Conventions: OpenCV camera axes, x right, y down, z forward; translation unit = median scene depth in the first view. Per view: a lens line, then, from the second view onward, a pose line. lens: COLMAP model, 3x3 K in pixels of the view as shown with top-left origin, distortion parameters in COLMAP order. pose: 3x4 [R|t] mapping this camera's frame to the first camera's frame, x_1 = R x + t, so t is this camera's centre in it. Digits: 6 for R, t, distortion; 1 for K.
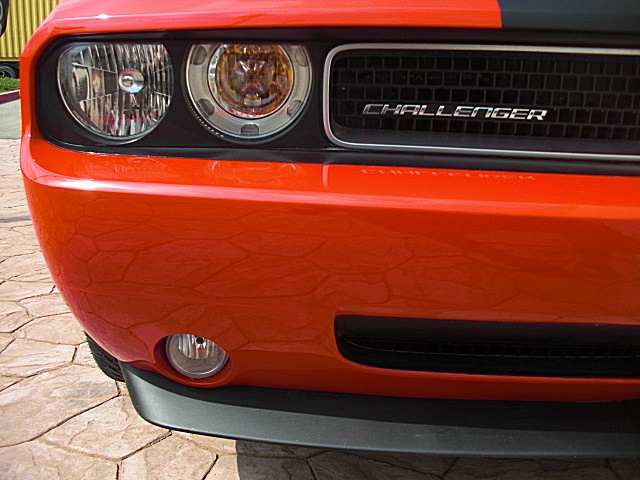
lens RADIAL K [[620.6, 0, 328.8], [0, 620.6, 239.1], [0, 0, 1]] dist [-0.118050, 0.000000]
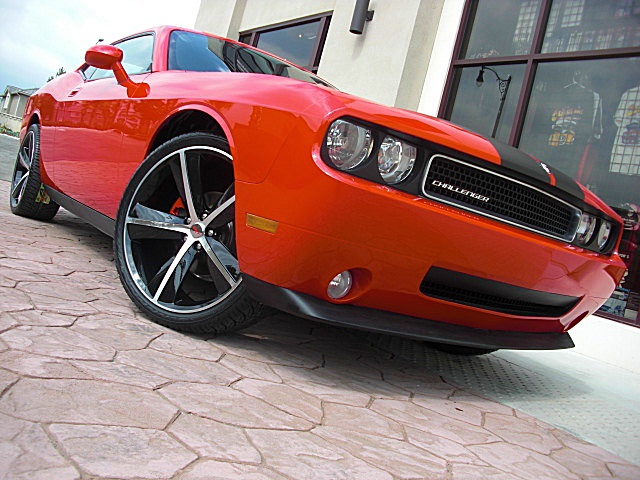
lens RADIAL K [[620.6, 0, 321.1], [0, 620.6, 231.8], [0, 0, 1]] dist [-0.118050, 0.000000]
pose [[0.832569, 0.178773, 0.524279, -1.361108], [-0.099844, 0.979418, -0.175416, 0.388641], [-0.544848, 0.093700, 0.833283, -0.635413]]
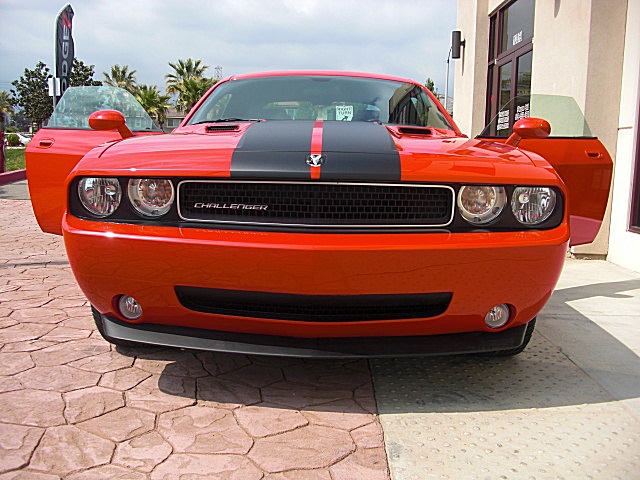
lens RADIAL K [[620.6, 0, 319.9], [0, 620.6, 243.7], [0, 0, 1]] dist [-0.118050, 0.000000]
pose [[0.995370, 0.018521, -0.094317, 0.731461], [-0.027781, 0.994815, -0.097828, 0.159490], [0.092016, 0.099996, 0.990724, -1.289156]]
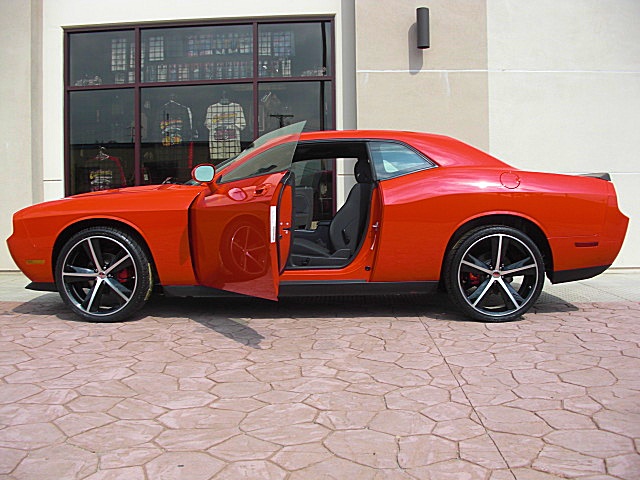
lens RADIAL K [[620.6, 0, 321.4], [0, 620.6, 240.4], [0, 0, 1]] dist [-0.118050, 0.000000]
pose [[0.124406, -0.083395, 0.988721, -5.220459], [0.250235, 0.966890, 0.050067, -0.249146], [-0.960159, 0.241184, 0.141155, -0.099850]]
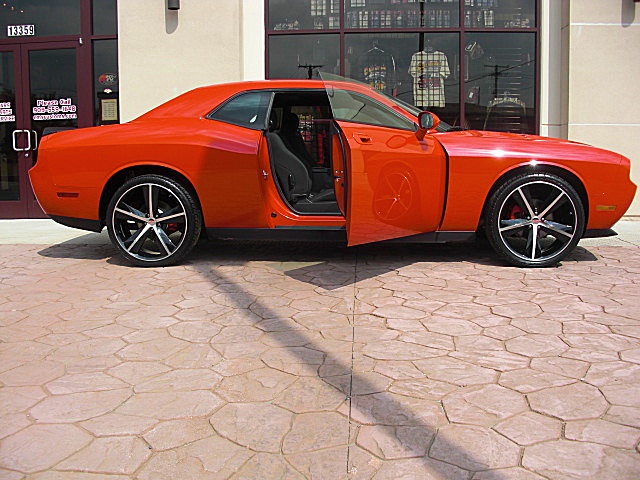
lens RADIAL K [[620.6, 0, 336.4], [0, 620.6, 230.2], [0, 0, 1]] dist [-0.118050, 0.000000]
pose [[0.121640, -0.146910, 0.981642, -5.793029], [0.243404, 0.963203, 0.113990, -0.902718], [-0.962267, 0.225070, 0.152923, 2.549741]]
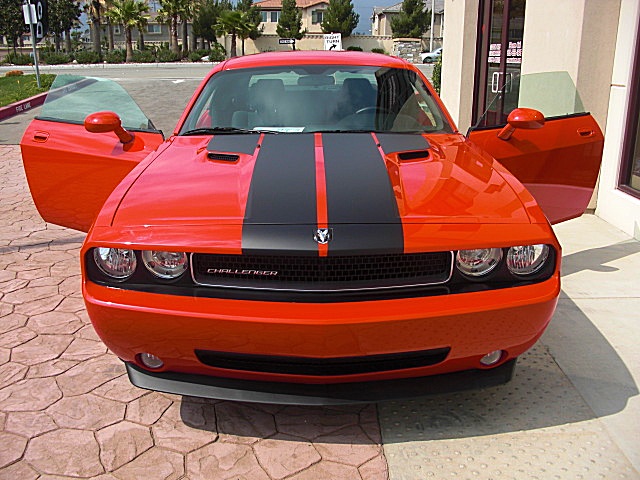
lens RADIAL K [[620.6, 0, 319.2], [0, 620.6, 242.8], [0, 0, 1]] dist [-0.118050, 0.000000]
pose [[0.997161, 0.004427, -0.075172, 0.666079], [0.000080, 0.998208, 0.059845, -0.446667], [0.075302, -0.059681, 0.995373, -1.444304]]
